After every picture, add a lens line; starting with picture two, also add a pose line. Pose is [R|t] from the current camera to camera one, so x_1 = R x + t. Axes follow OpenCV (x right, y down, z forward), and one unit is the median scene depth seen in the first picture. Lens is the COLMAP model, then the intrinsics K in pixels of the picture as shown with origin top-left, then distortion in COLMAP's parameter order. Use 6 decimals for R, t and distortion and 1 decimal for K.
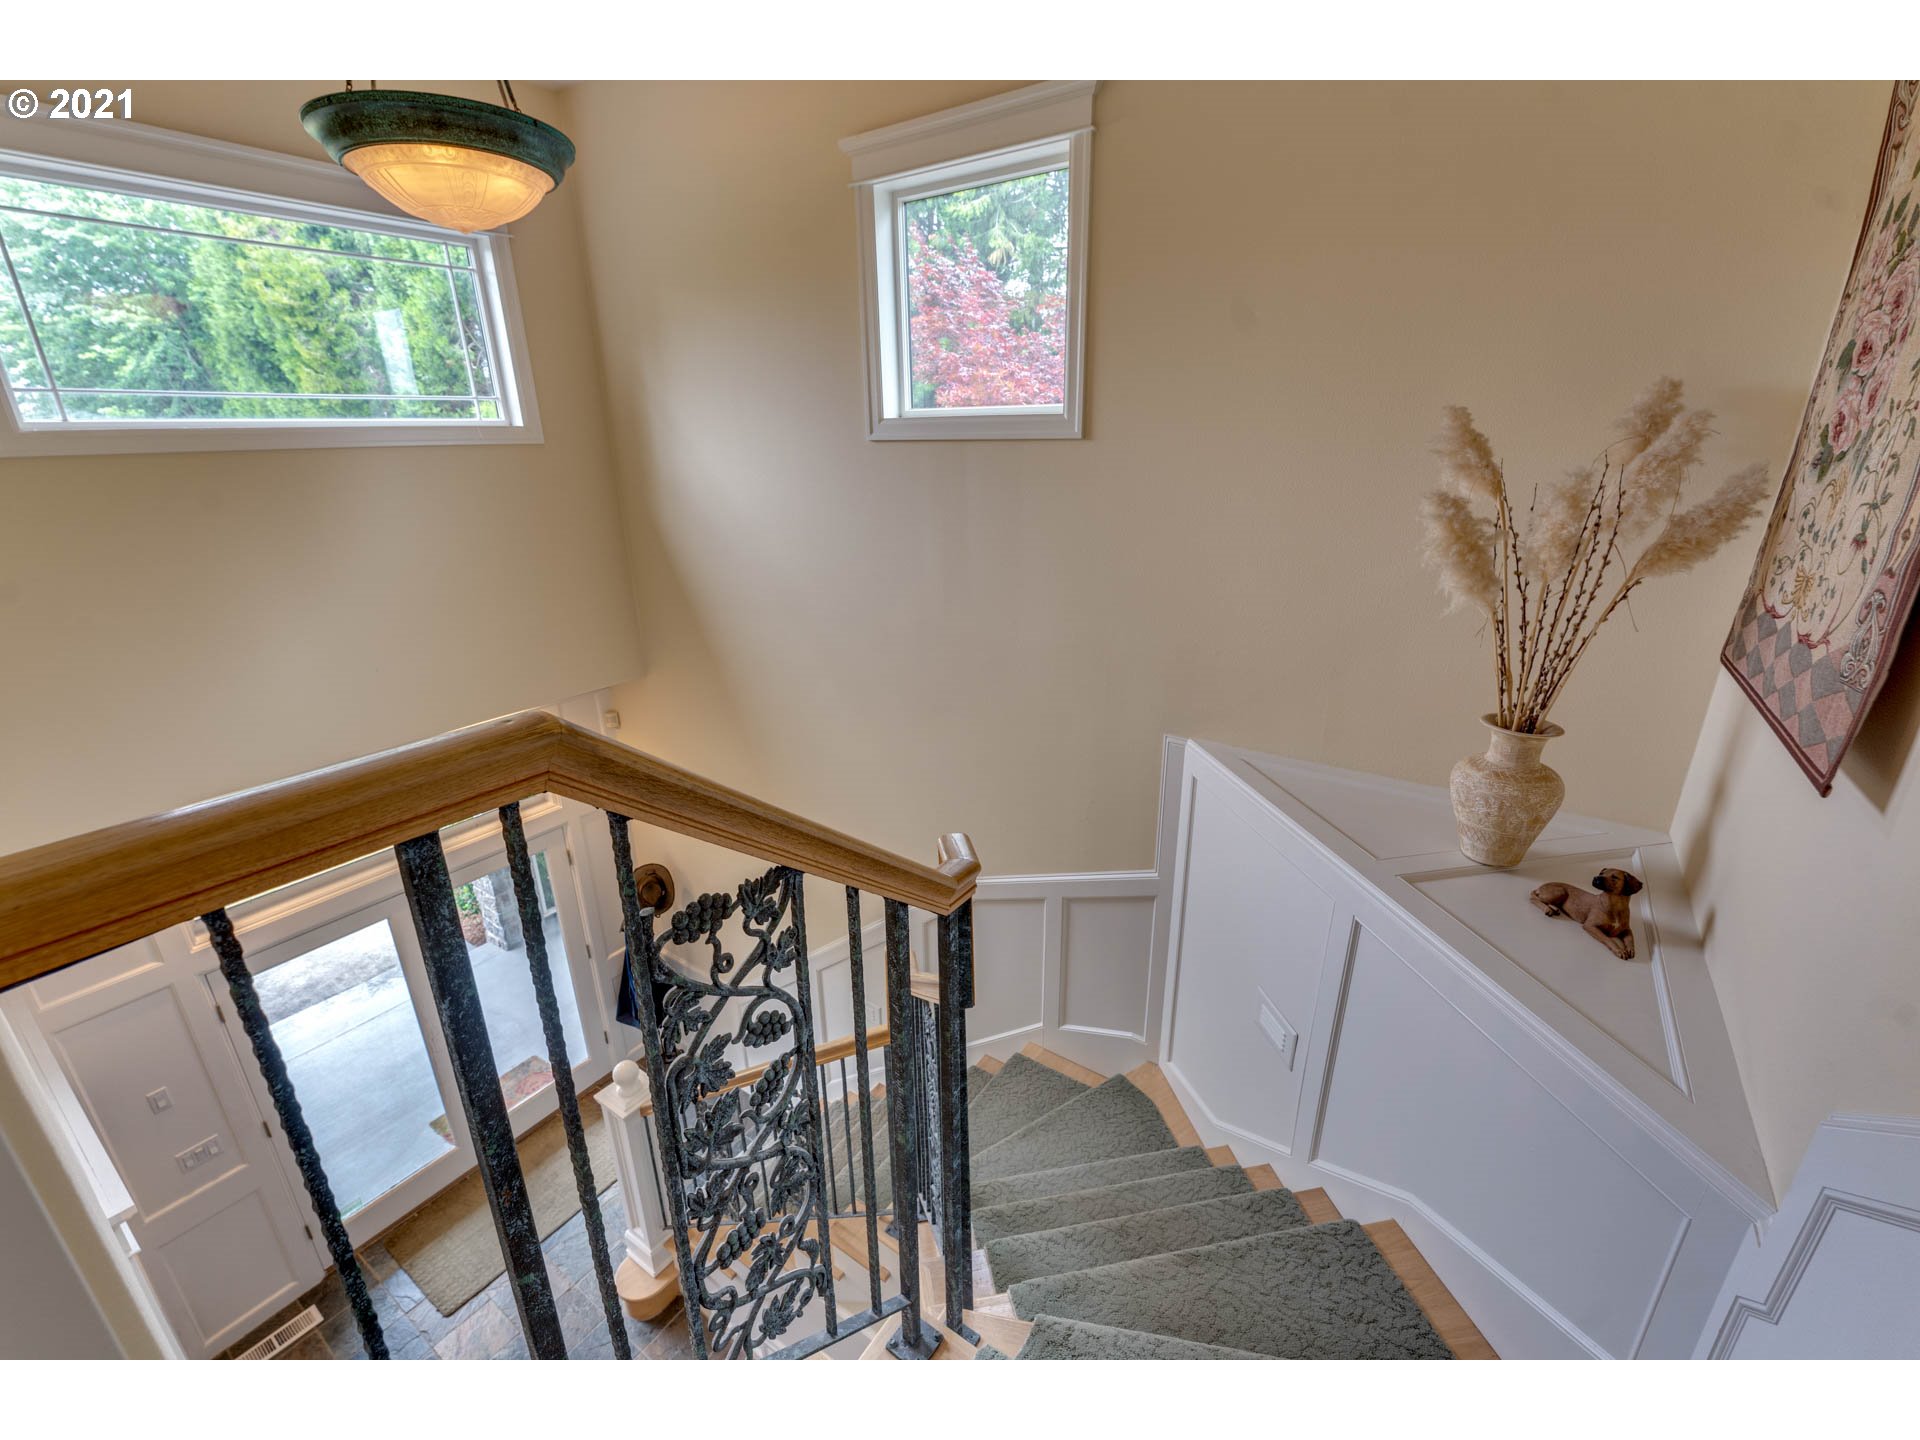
lens RADIAL K [[806.1, 0, 960.0], [0, 806.1, 720.0], [0, 0, 1]] dist [-0.000313, -0.000013]
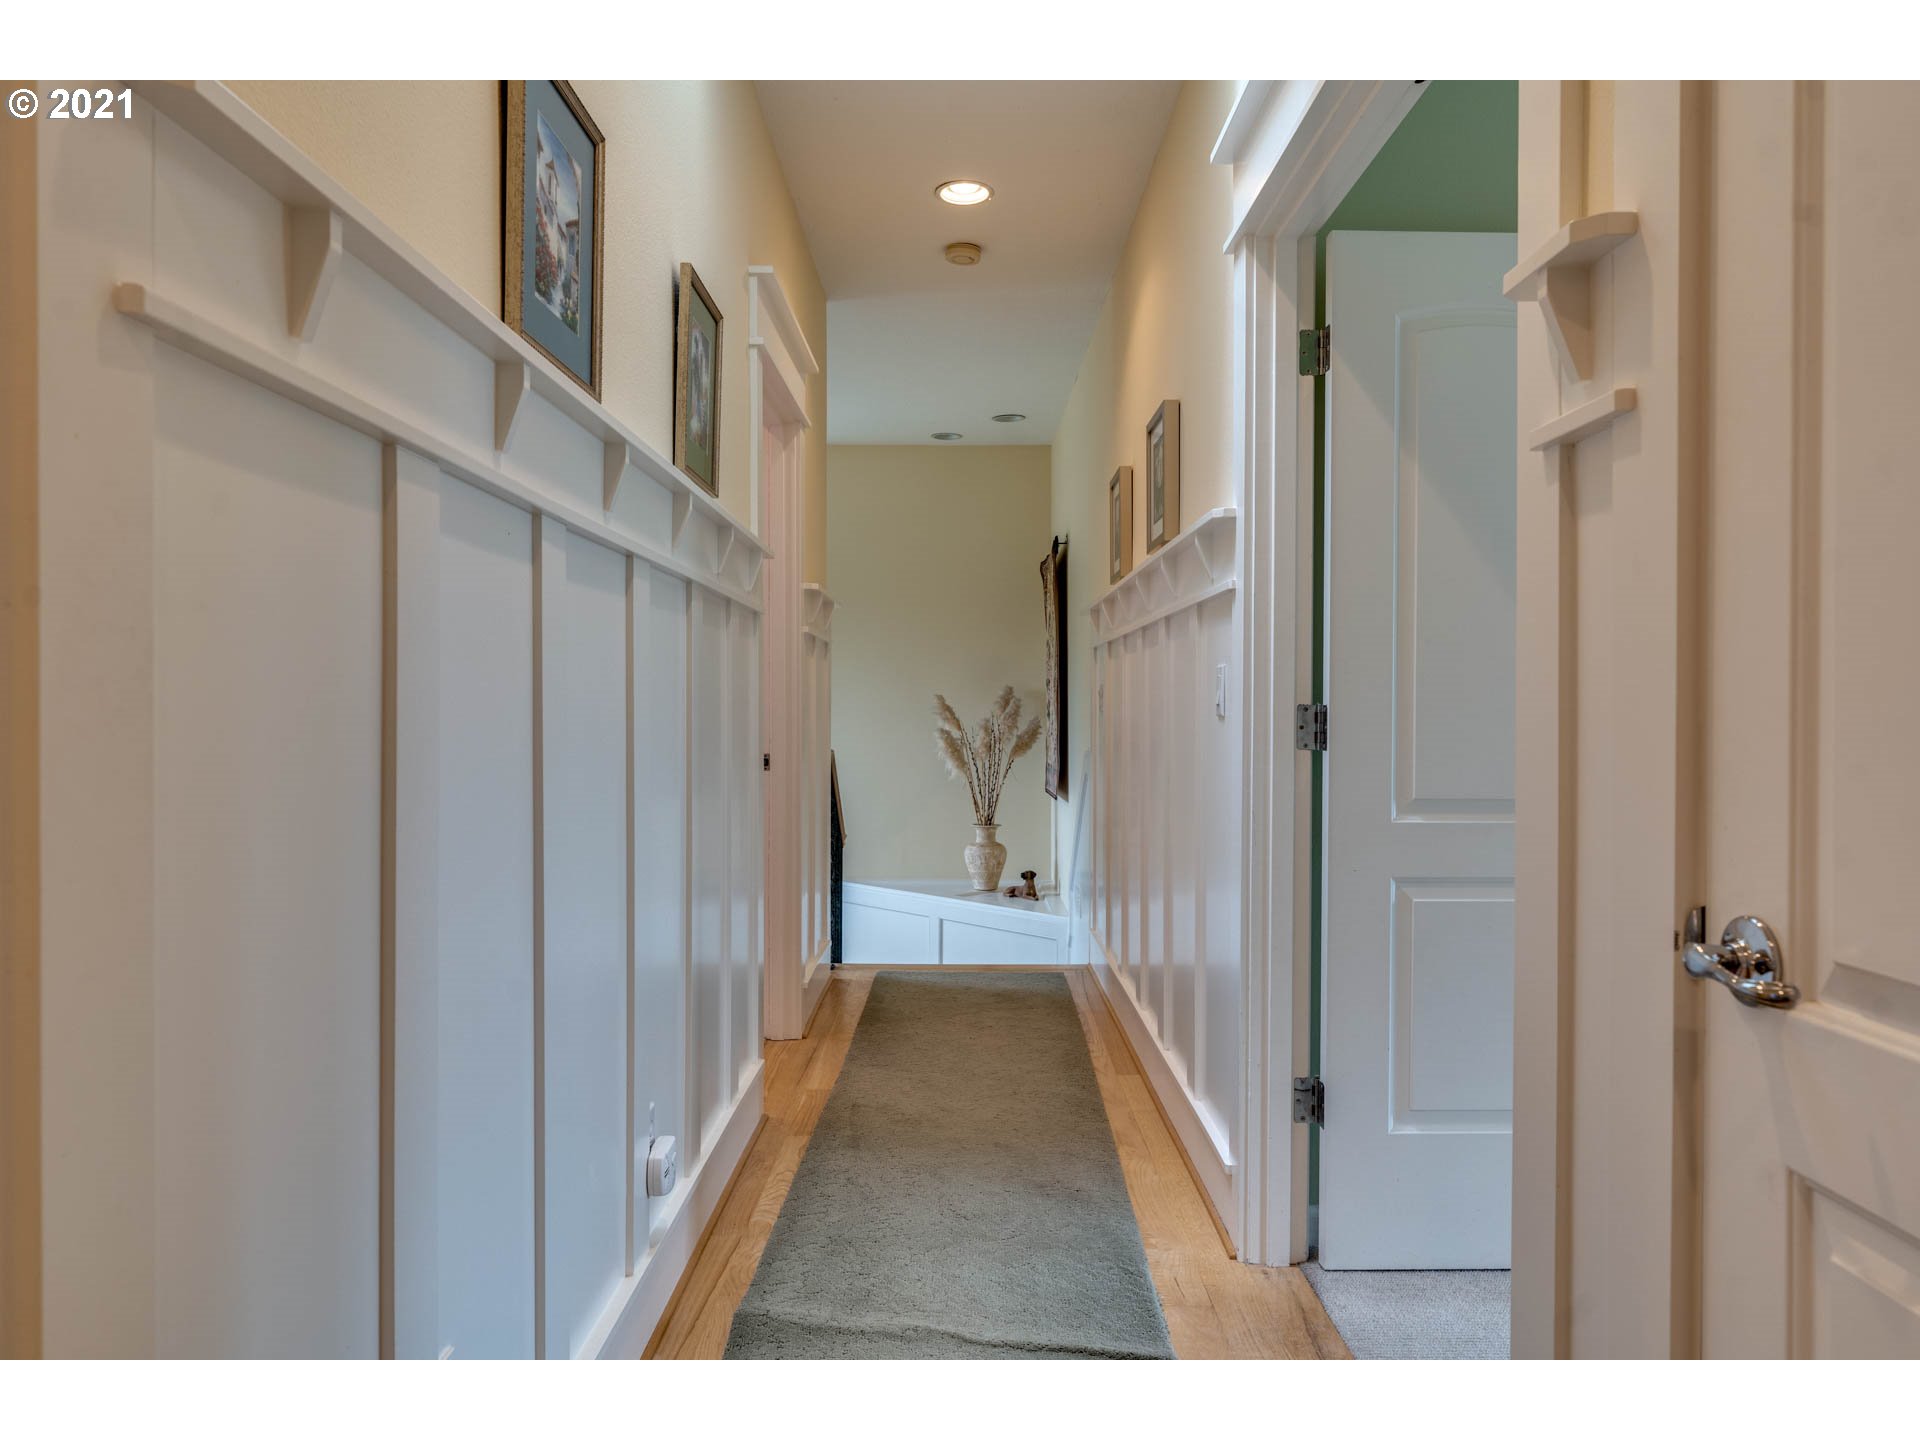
lens RADIAL K [[806.1, 0, 960.0], [0, 806.1, 720.0], [0, 0, 1]] dist [-0.000313, -0.000013]
pose [[0.832228, 0.002205, 0.554429, -0.688216], [0.179164, 0.945272, -0.272693, 0.360894], [-0.524688, 0.326276, 0.786287, -0.929361]]
